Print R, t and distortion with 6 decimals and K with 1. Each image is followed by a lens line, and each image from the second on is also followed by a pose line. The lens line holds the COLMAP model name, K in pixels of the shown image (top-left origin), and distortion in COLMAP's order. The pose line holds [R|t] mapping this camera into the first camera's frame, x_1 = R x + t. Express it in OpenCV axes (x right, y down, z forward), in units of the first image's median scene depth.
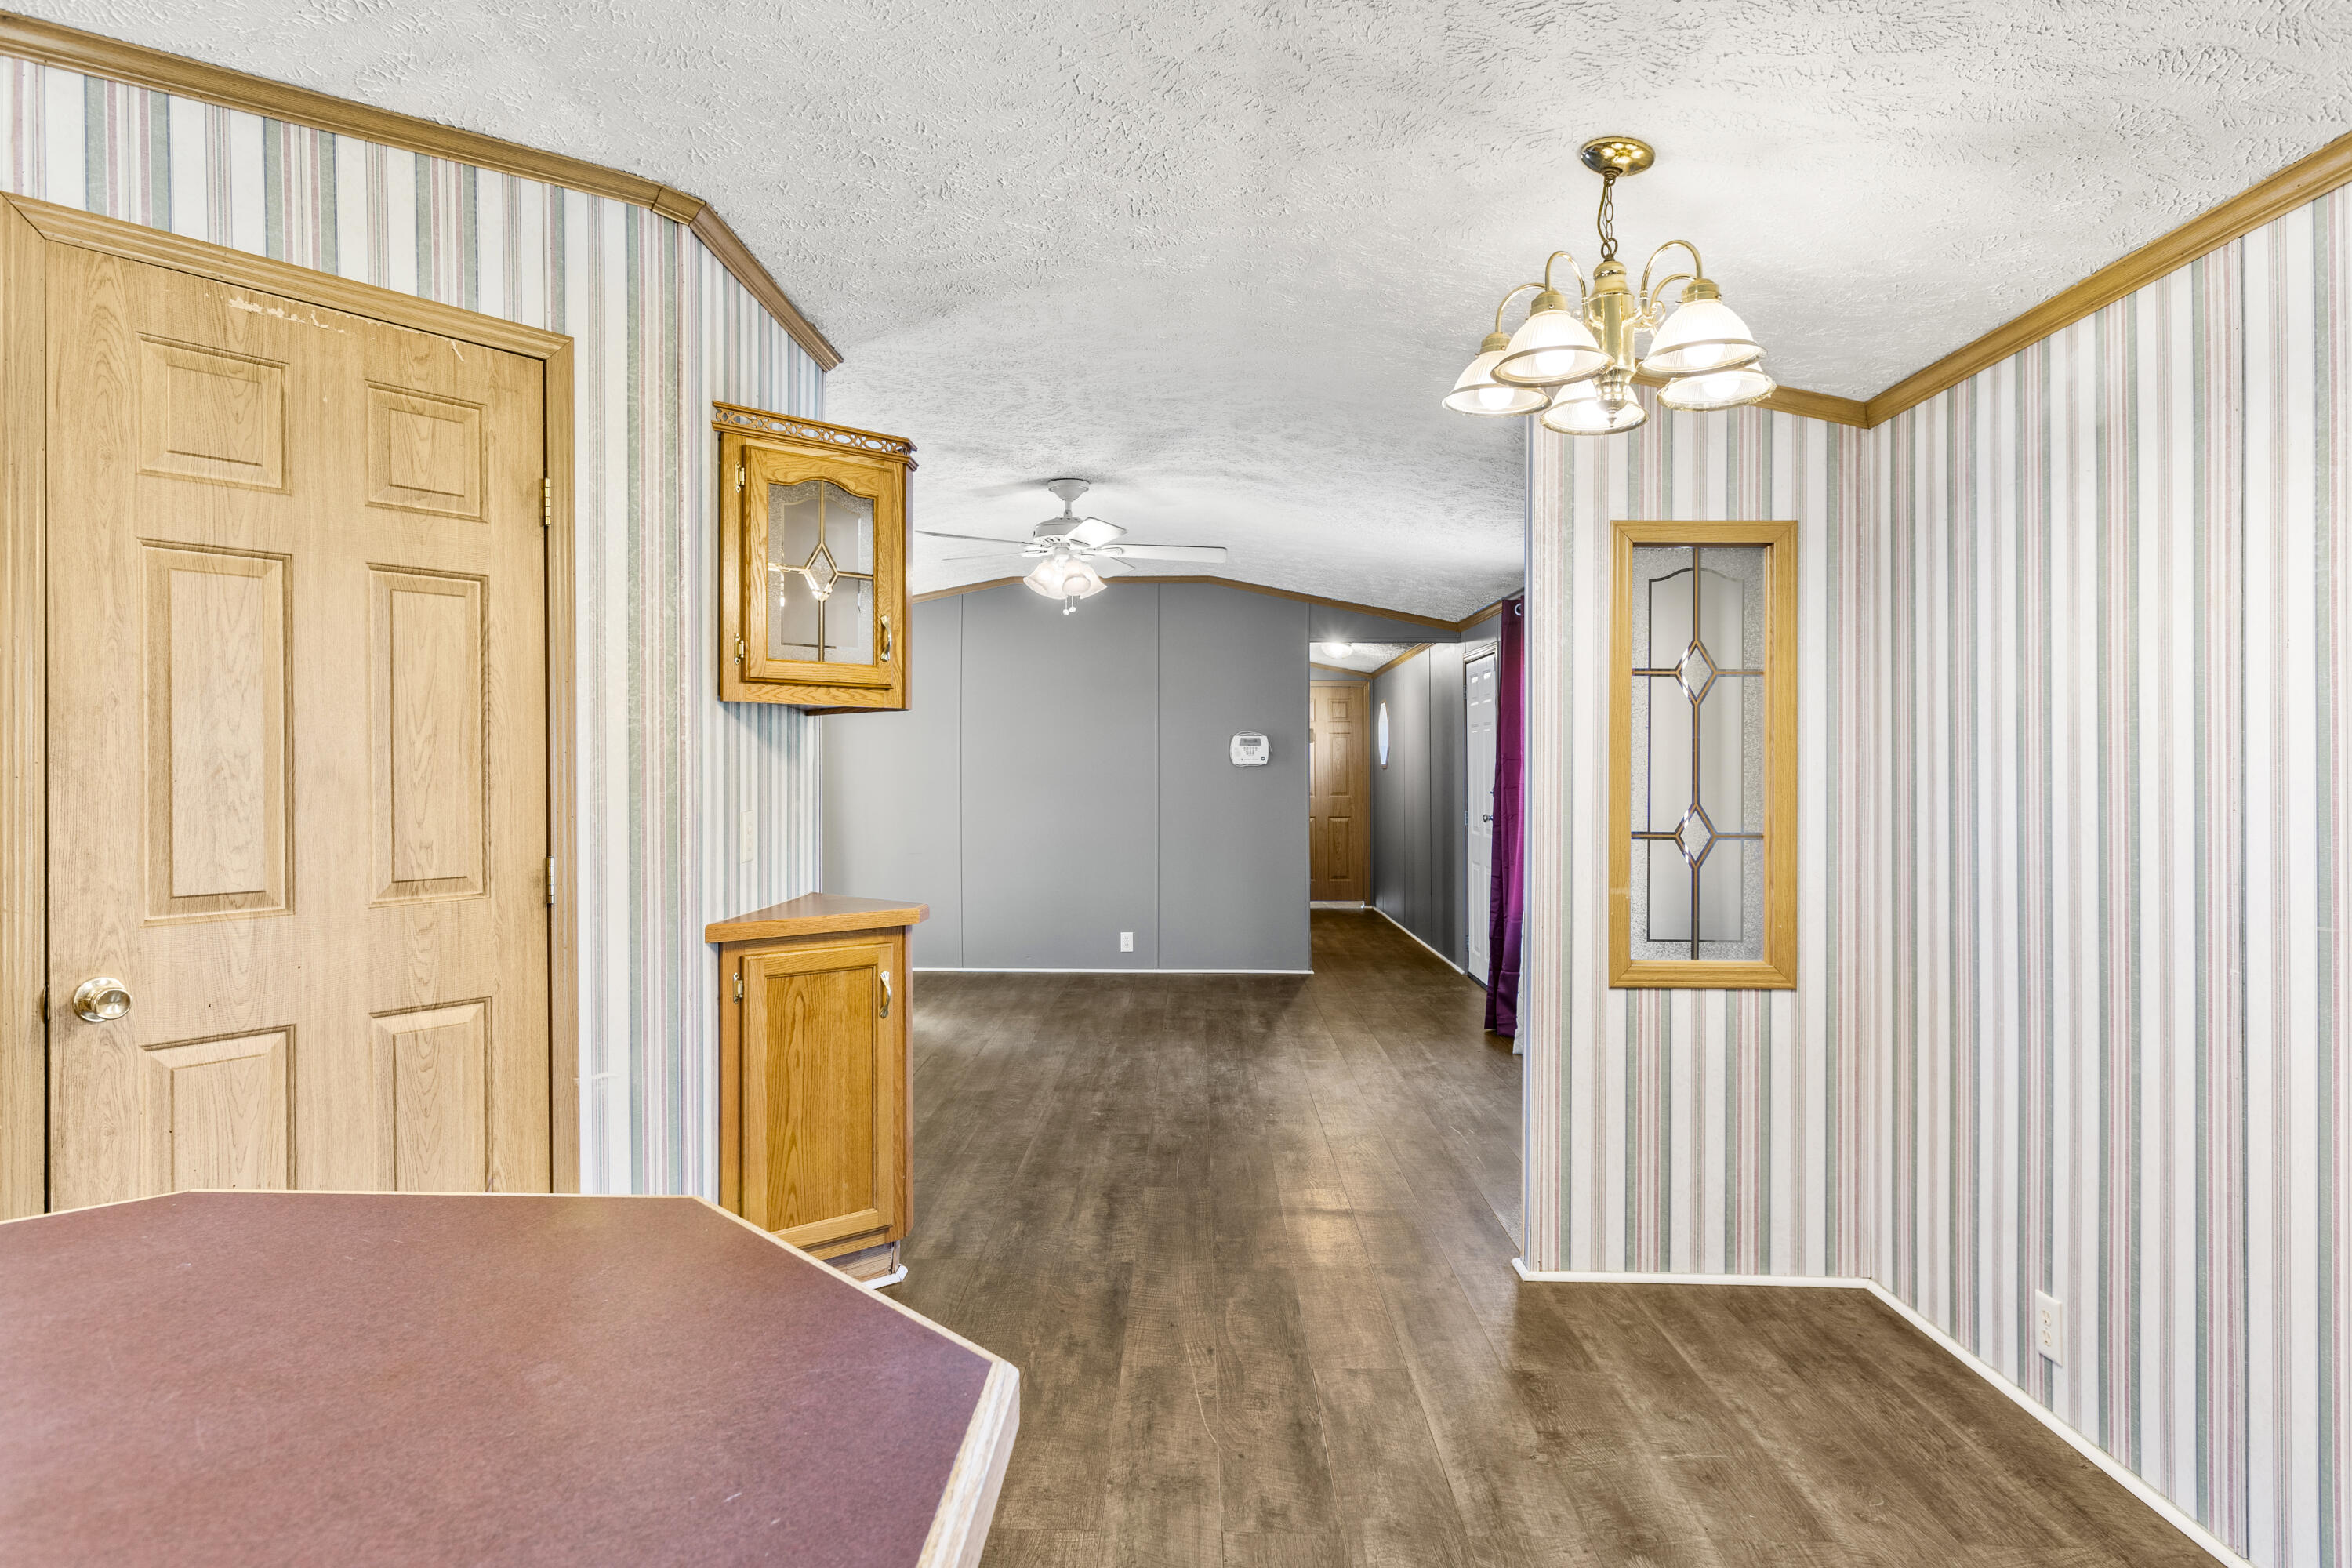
lens RADIAL K [[1377.4, 0, 1179.6], [0, 1377.4, 781.2], [0, 0, 1]] dist [-0.000660, 0.000002]
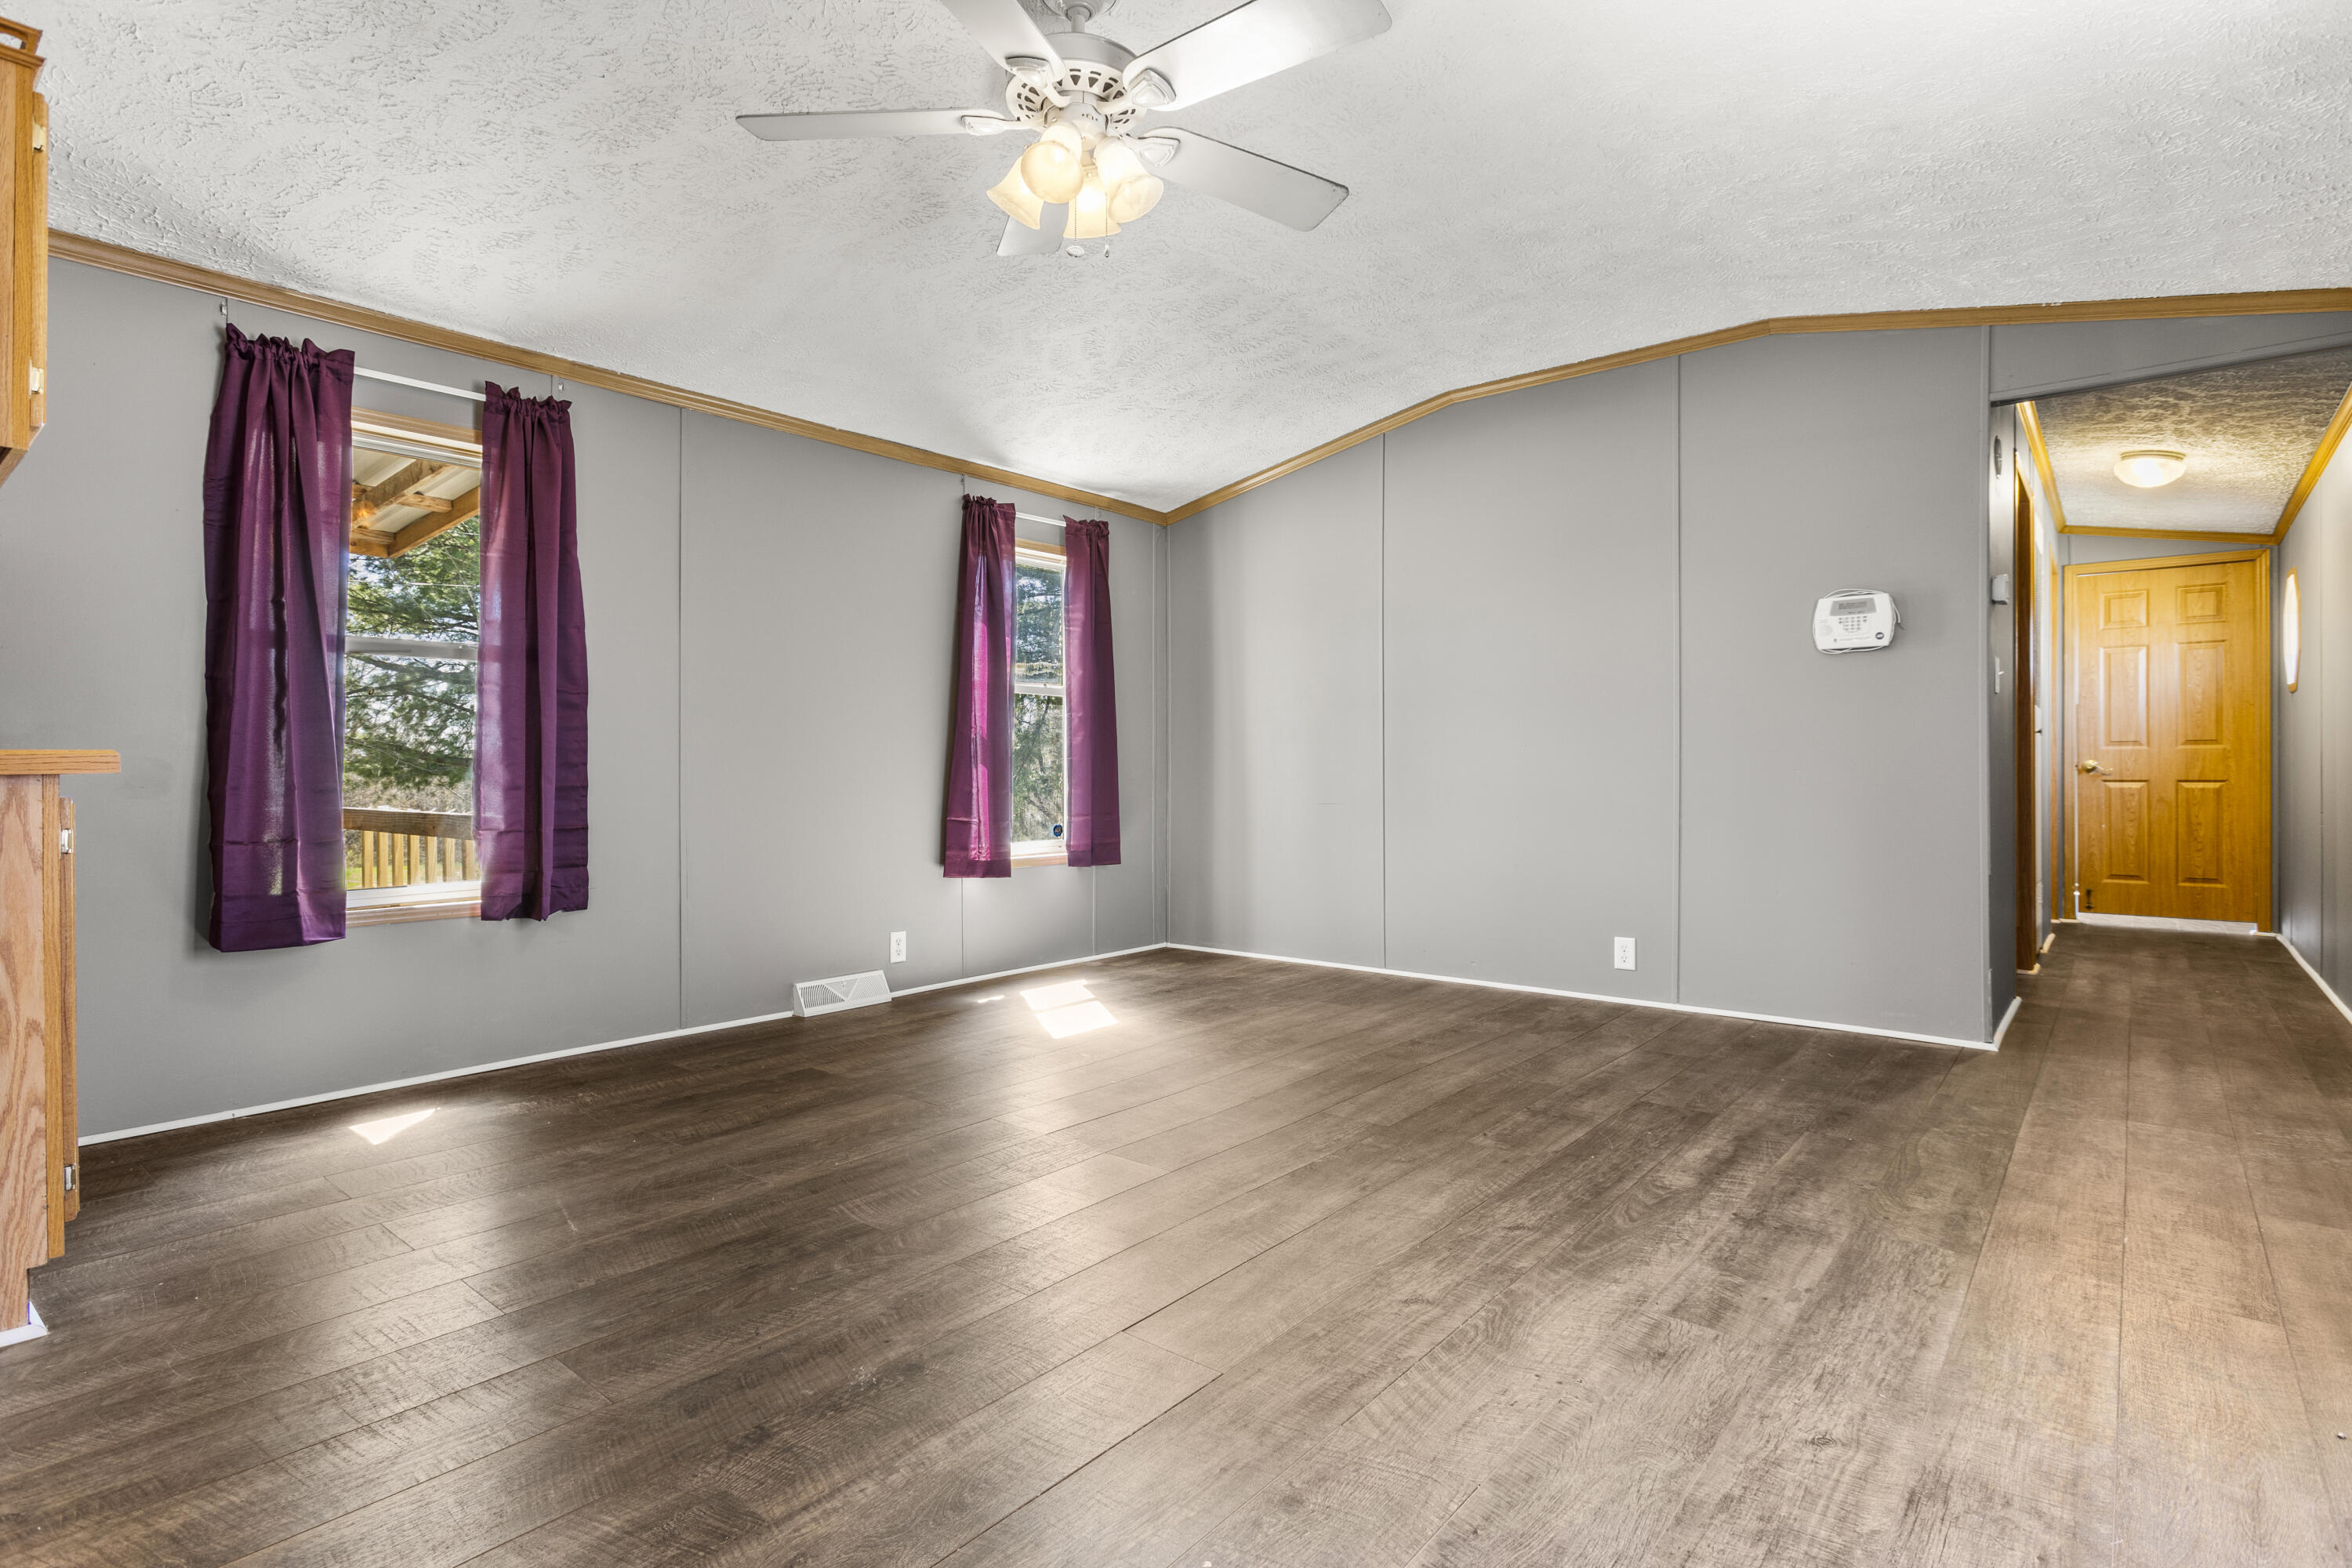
lens RADIAL K [[1178.4, 0, 1153.5], [0, 1178.4, 778.5], [0, 0, 1]] dist [-0.003399, 0.002247]
pose [[0.773940, 0.001371, -0.633257, 0.131980], [-0.002550, 0.999996, -0.000951, 0.040343], [0.633254, 0.002350, 0.773941, 0.468427]]
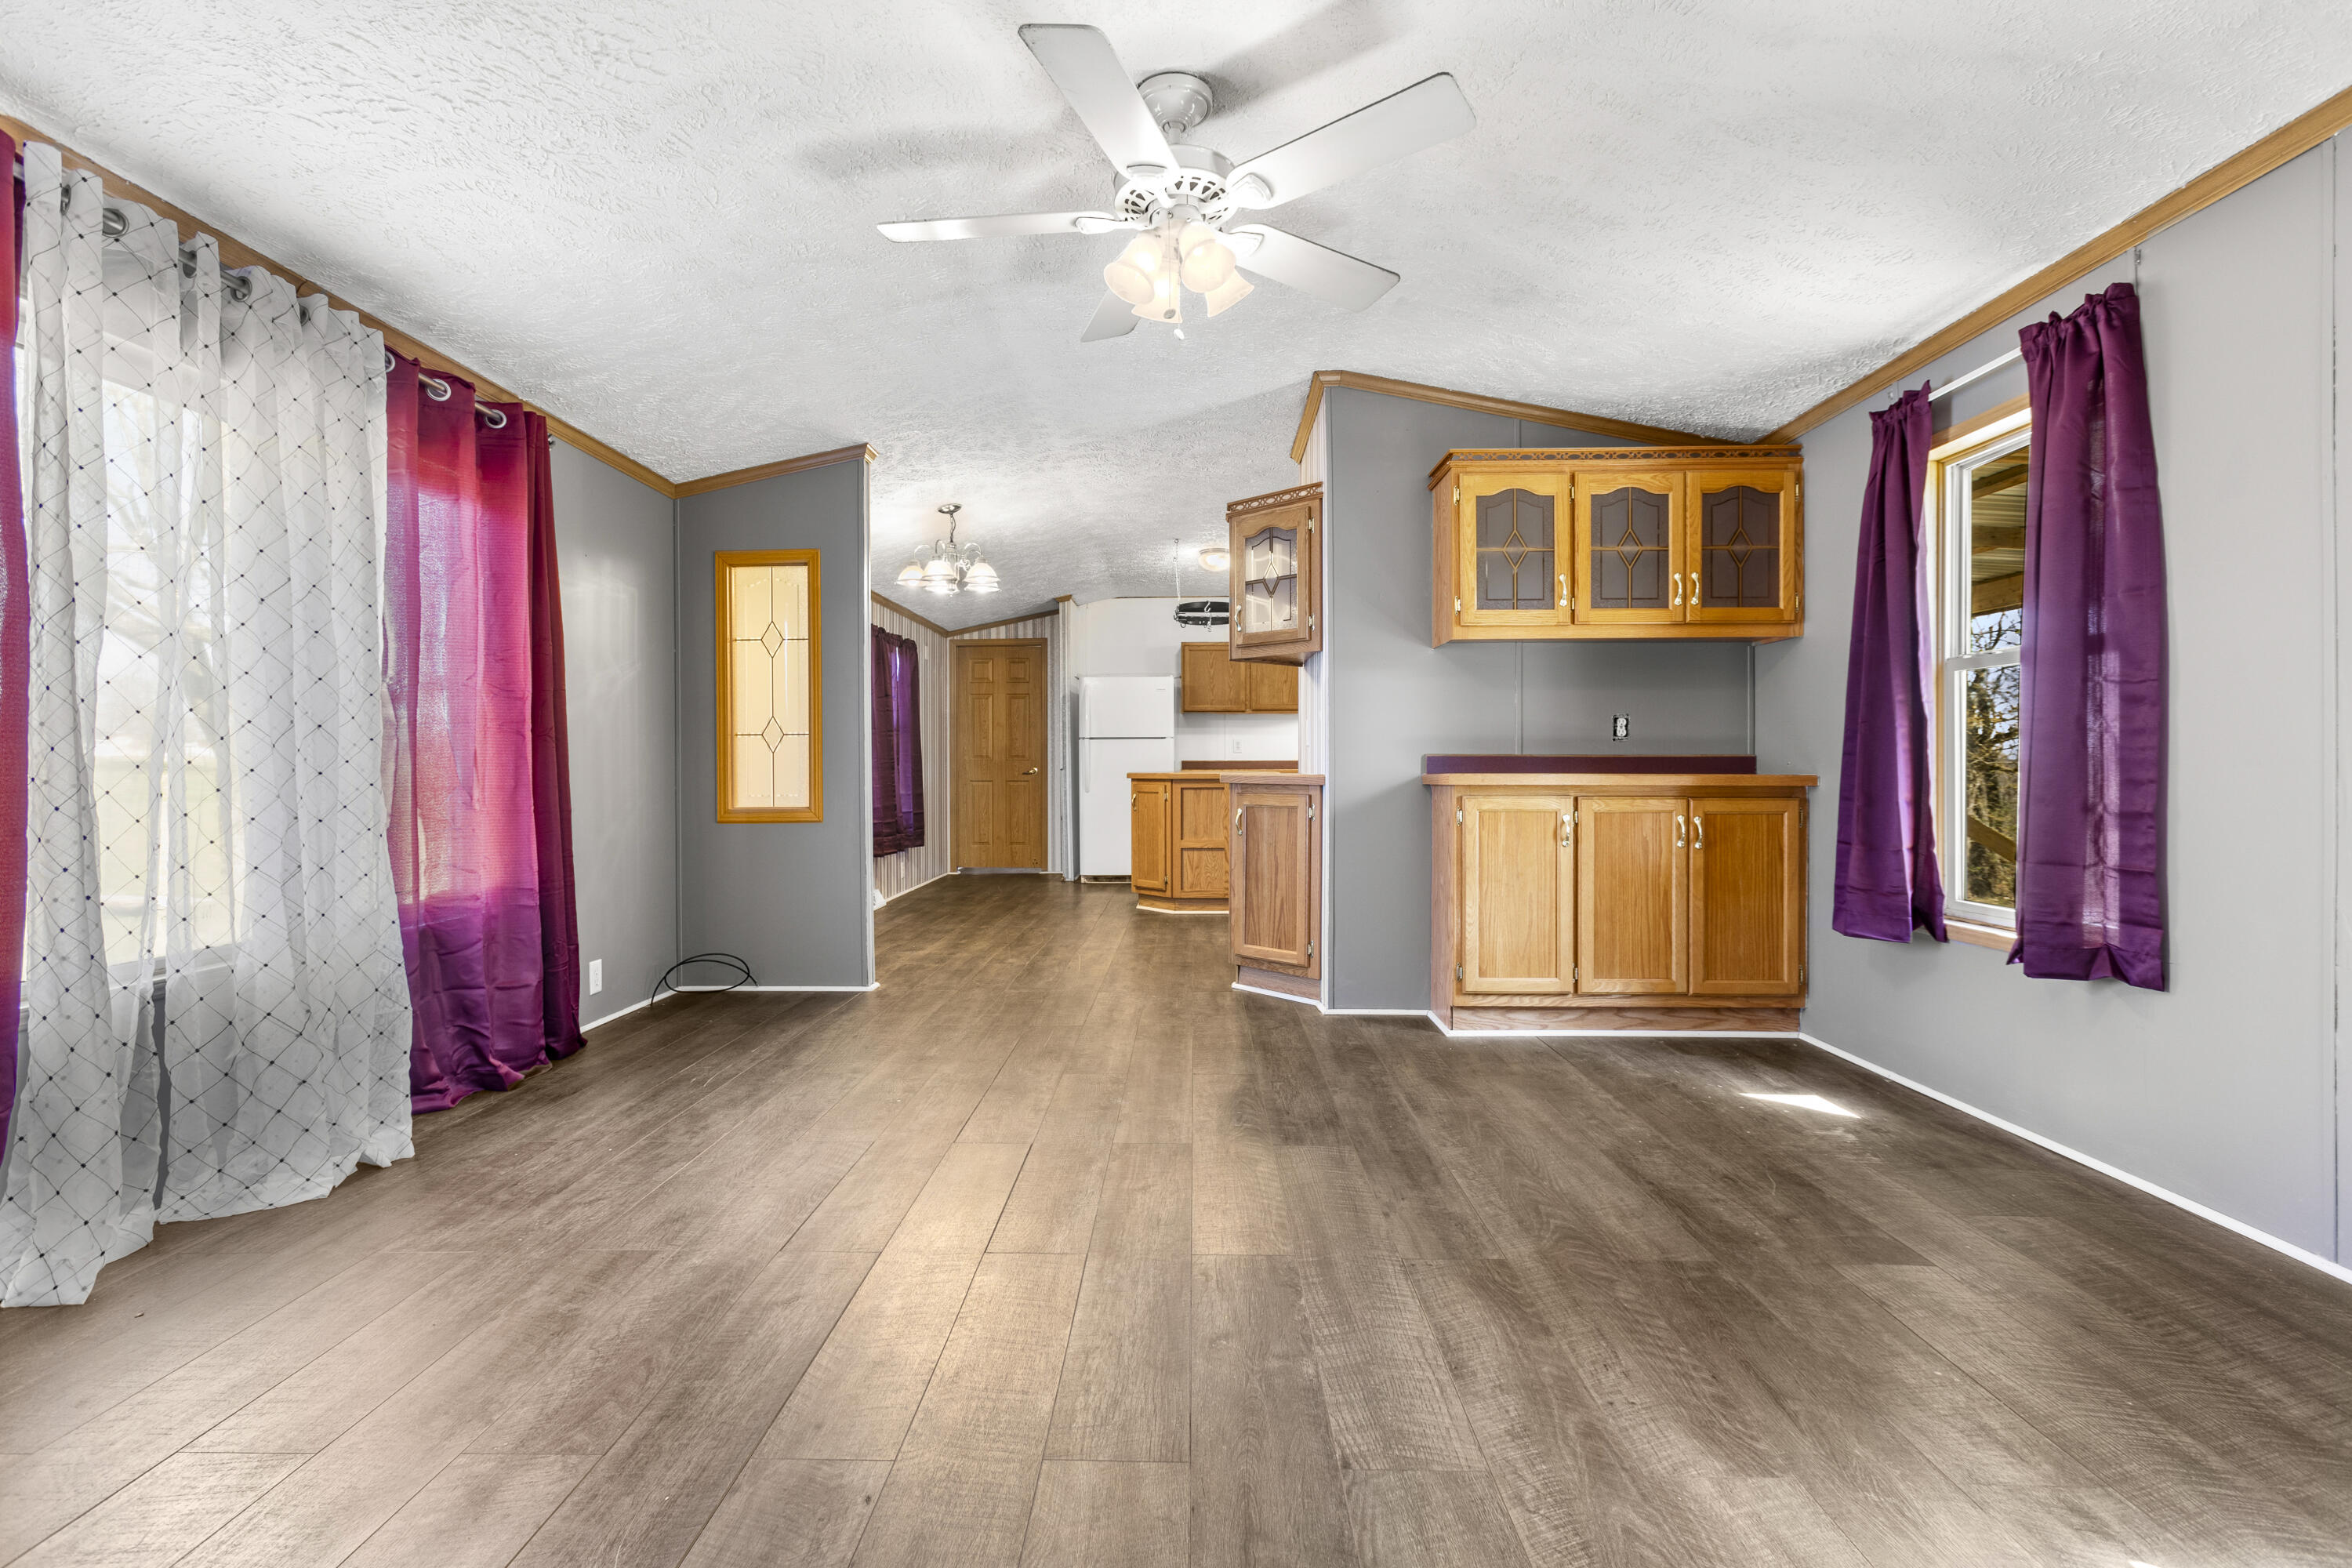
lens RADIAL K [[1072.1, 0, 1163.9], [0, 1072.1, 771.8], [0, 0, 1]] dist [-0.017752, -0.000113]
pose [[-0.999849, 0.000153, 0.017359, -0.055652], [0.000378, 0.999916, 0.012958, 0.029264], [-0.017356, 0.012963, -0.999765, 0.947785]]
